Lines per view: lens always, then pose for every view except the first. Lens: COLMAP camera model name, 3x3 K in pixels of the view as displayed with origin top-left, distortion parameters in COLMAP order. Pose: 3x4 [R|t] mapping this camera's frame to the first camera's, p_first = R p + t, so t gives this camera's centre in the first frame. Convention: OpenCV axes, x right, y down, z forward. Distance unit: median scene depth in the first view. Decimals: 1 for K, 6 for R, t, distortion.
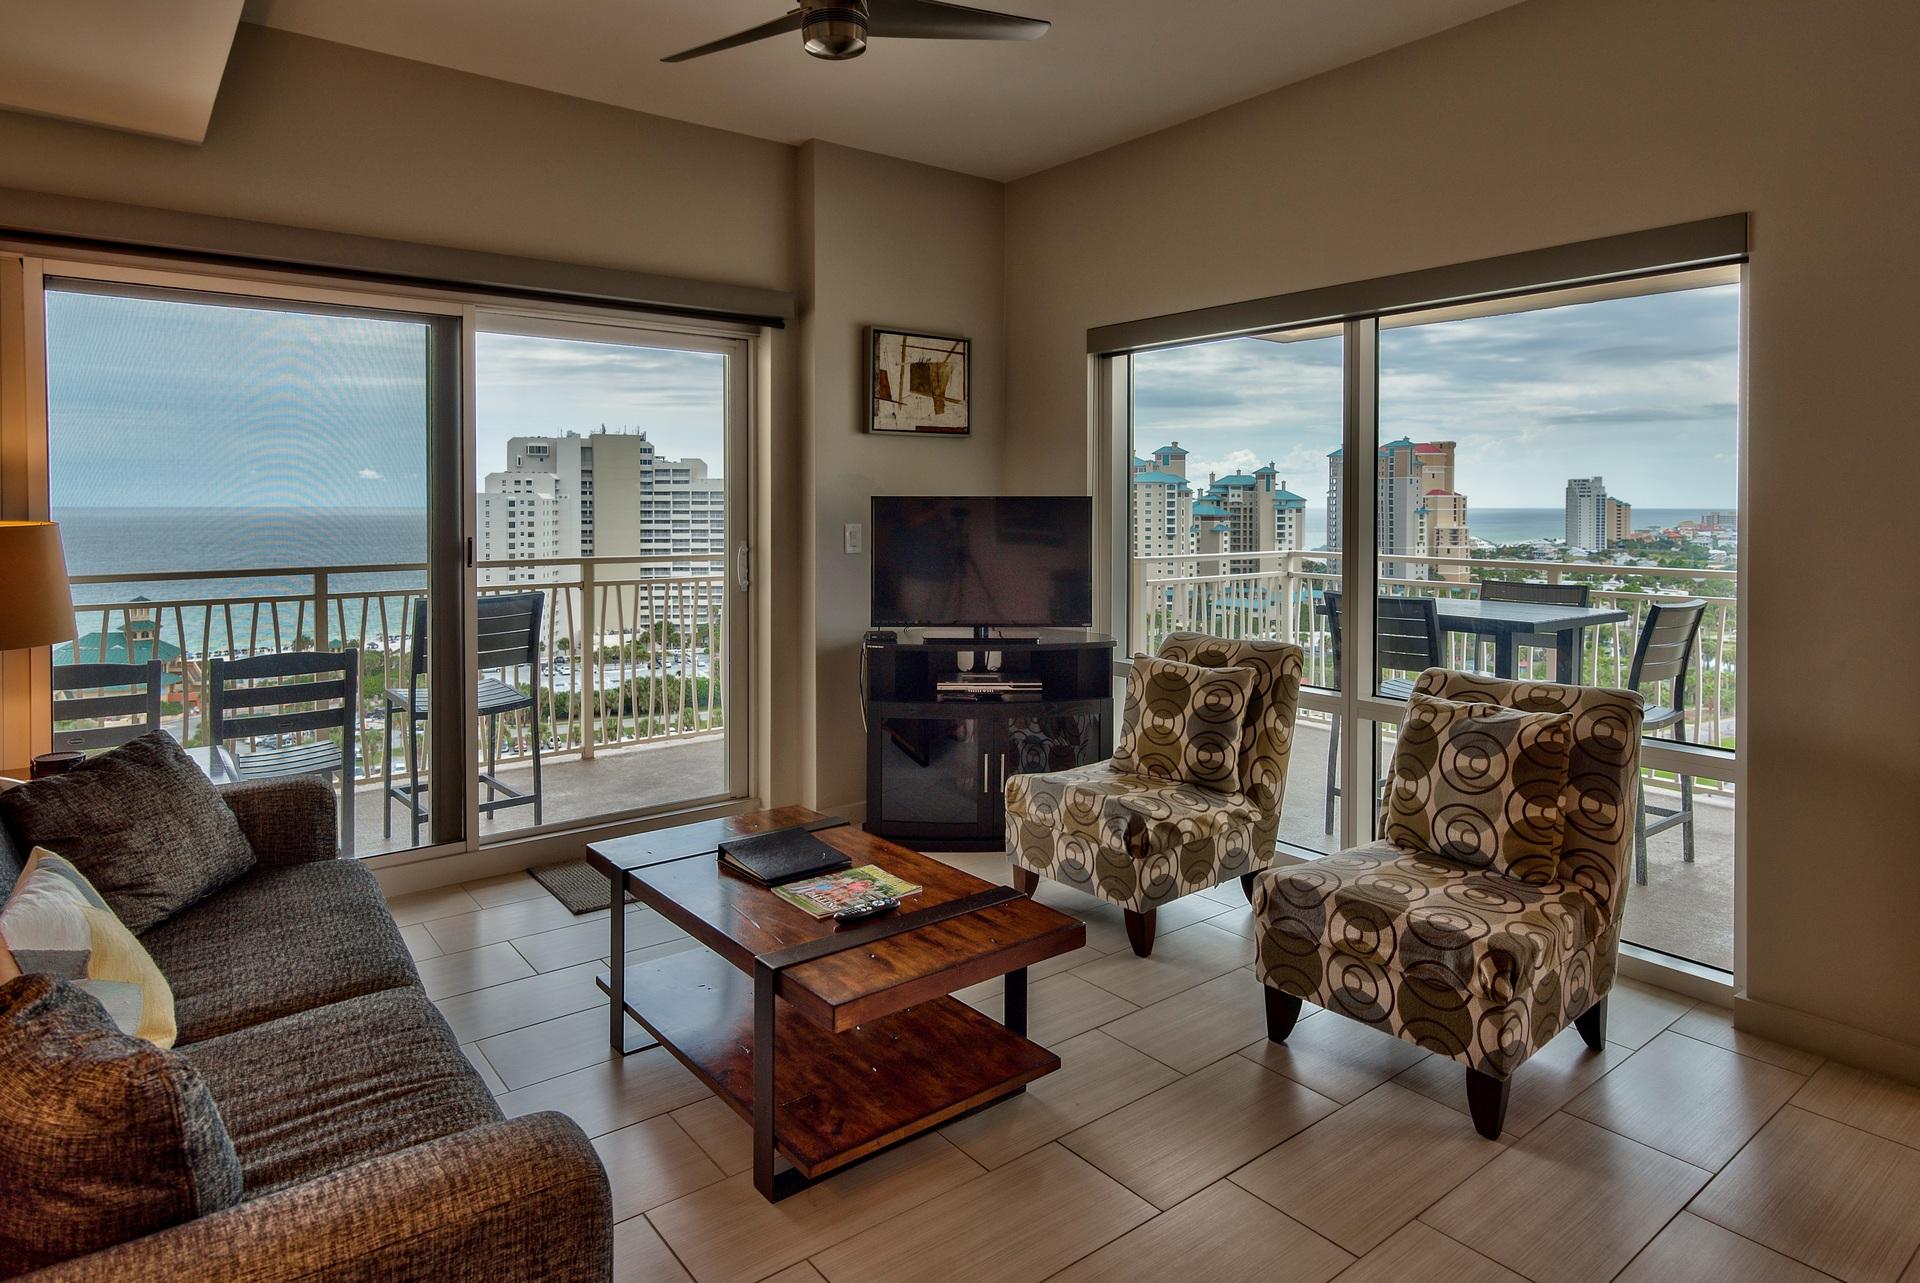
lens RADIAL K [[1106.7, 0, 954.0], [0, 1106.7, 516.8], [0, 0, 1]] dist [-0.002502, 0.003323]
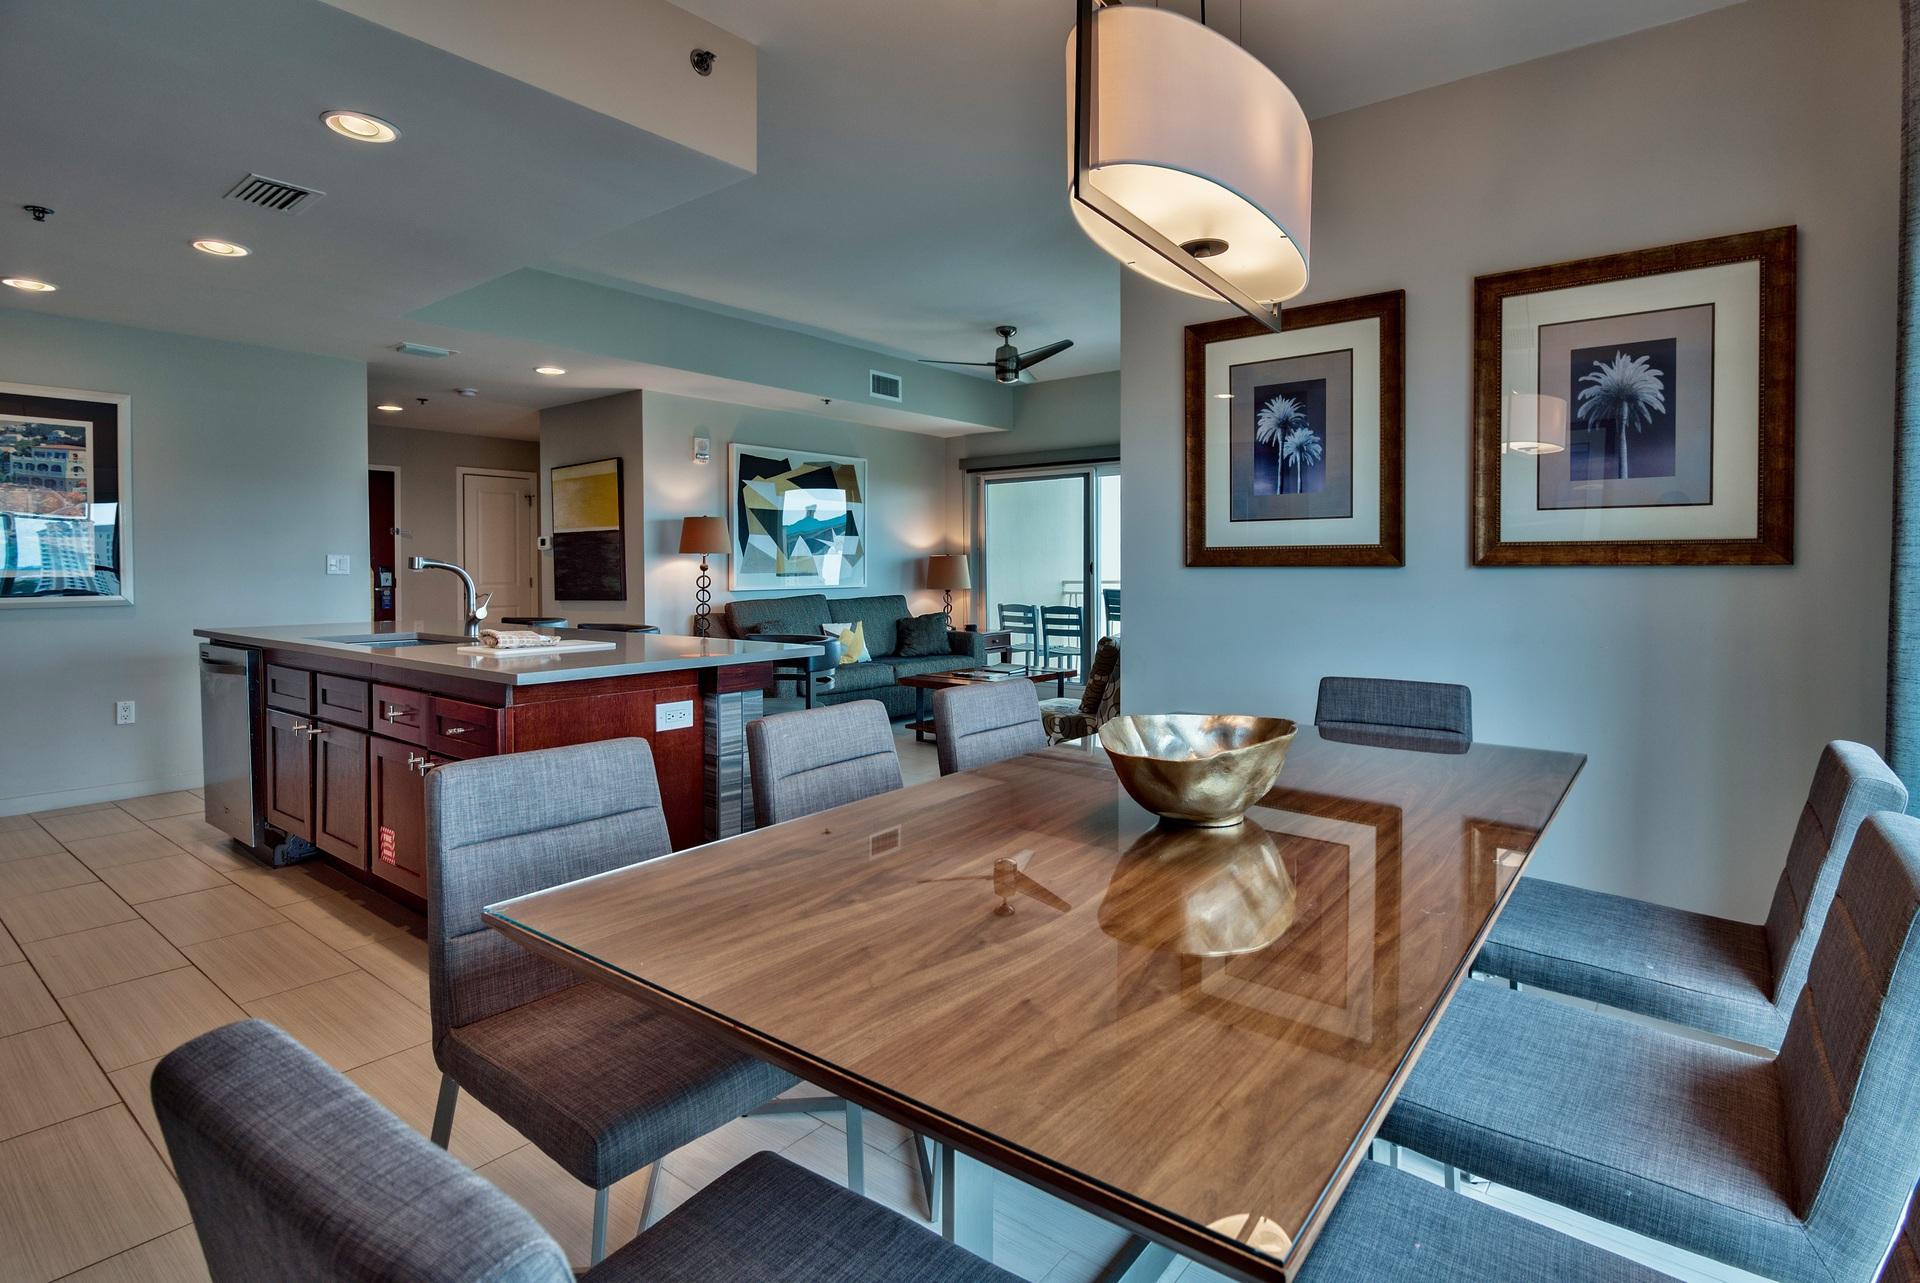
lens RADIAL K [[964.5, 0, 989.9], [0, 964.5, 571.1], [0, 0, 1]] dist [-0.001895, -0.001074]
pose [[0.246804, 0.000439, -0.969065, 1.382208], [-0.011982, 0.999925, -0.002599, 0.041238], [0.968991, 0.012253, 0.246790, 0.224174]]
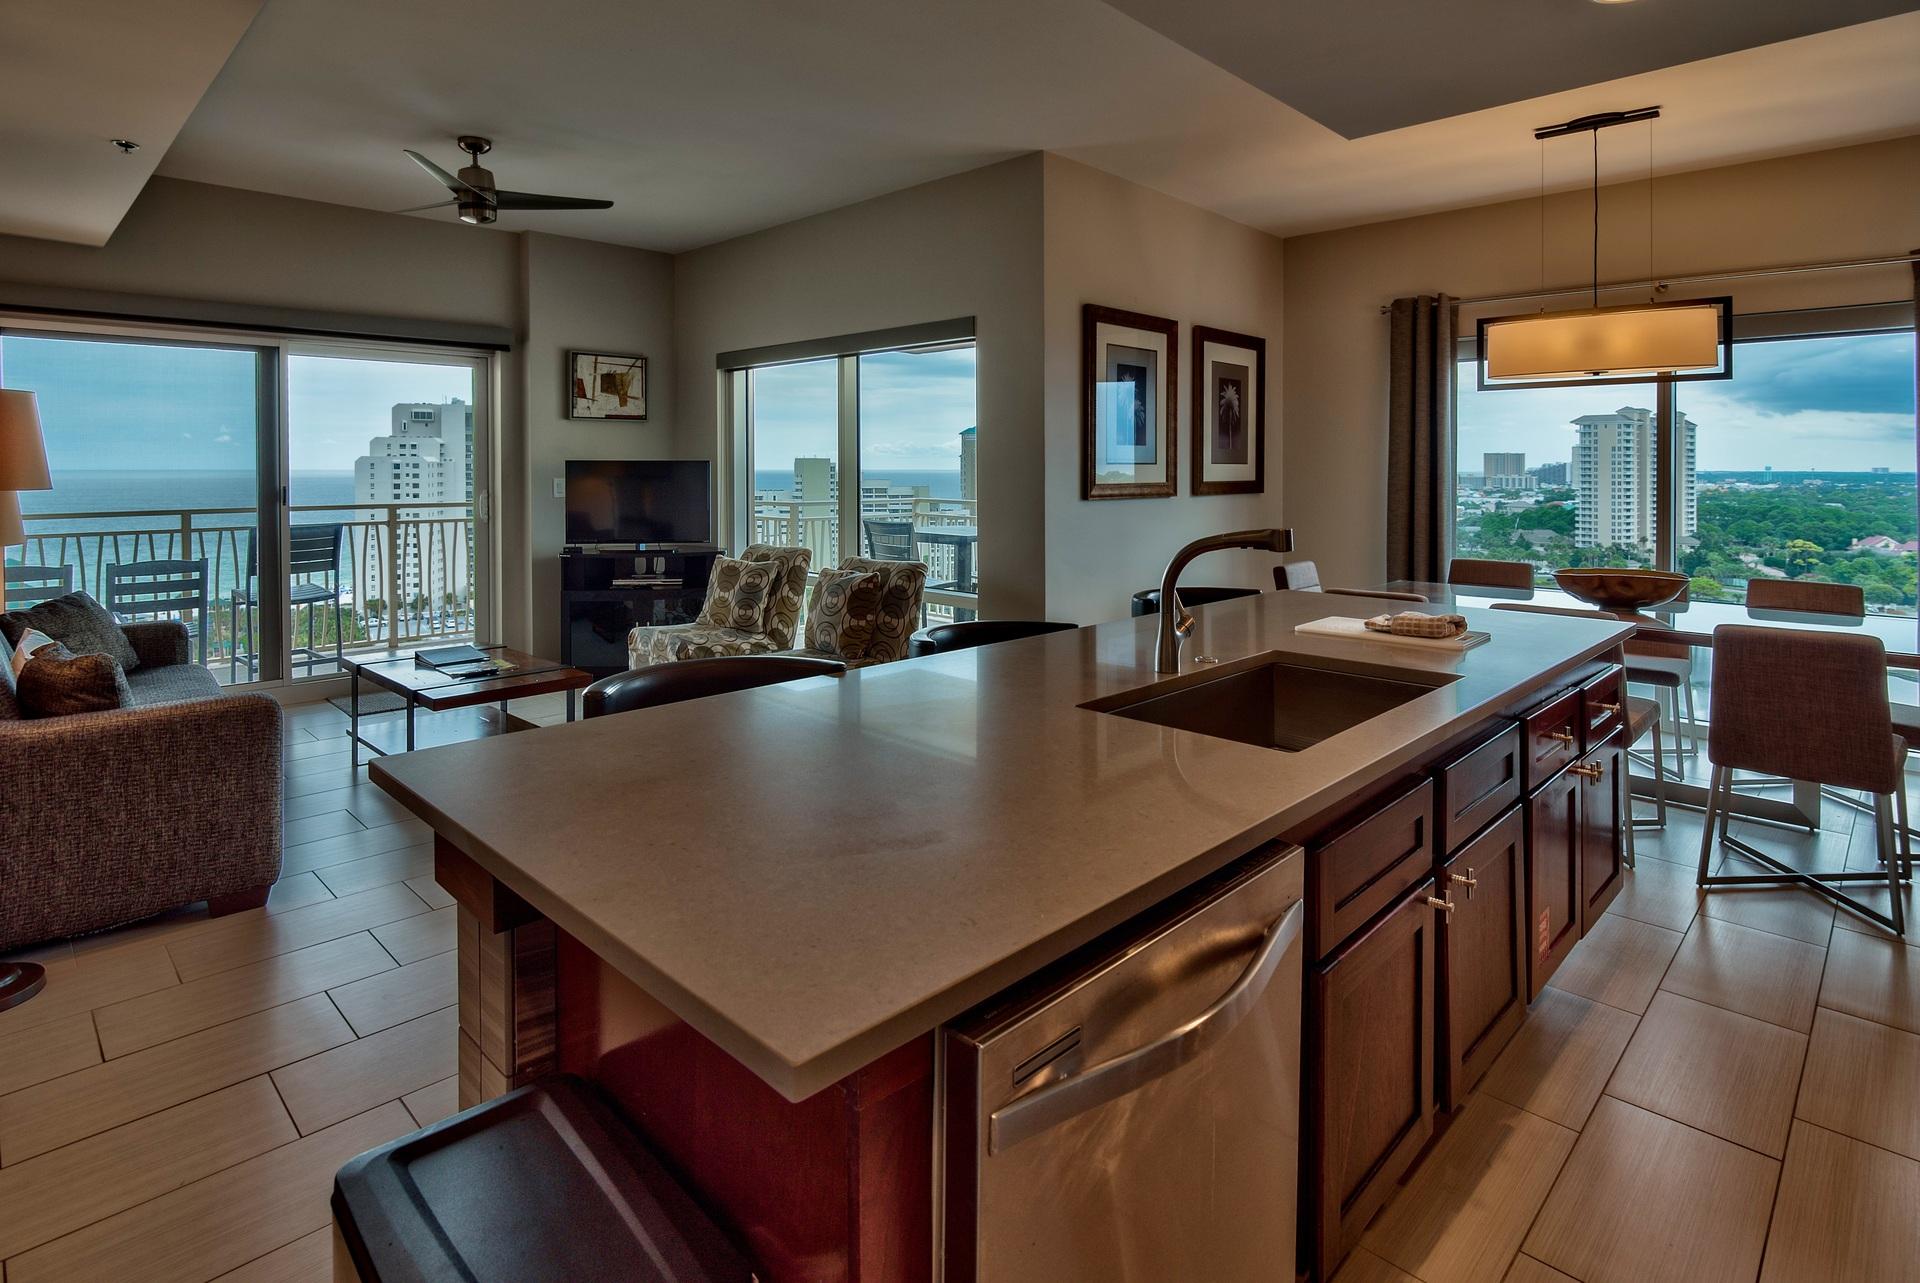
lens RADIAL K [[992.2, 0, 947.1], [0, 992.2, 471.8], [0, 0, 1]] dist [-0.006305, -0.000961]
pose [[0.991897, -0.000389, 0.127046, 0.281611], [0.001240, 0.999977, -0.006621, 0.007684], [-0.127041, 0.006725, 0.991875, -0.457795]]
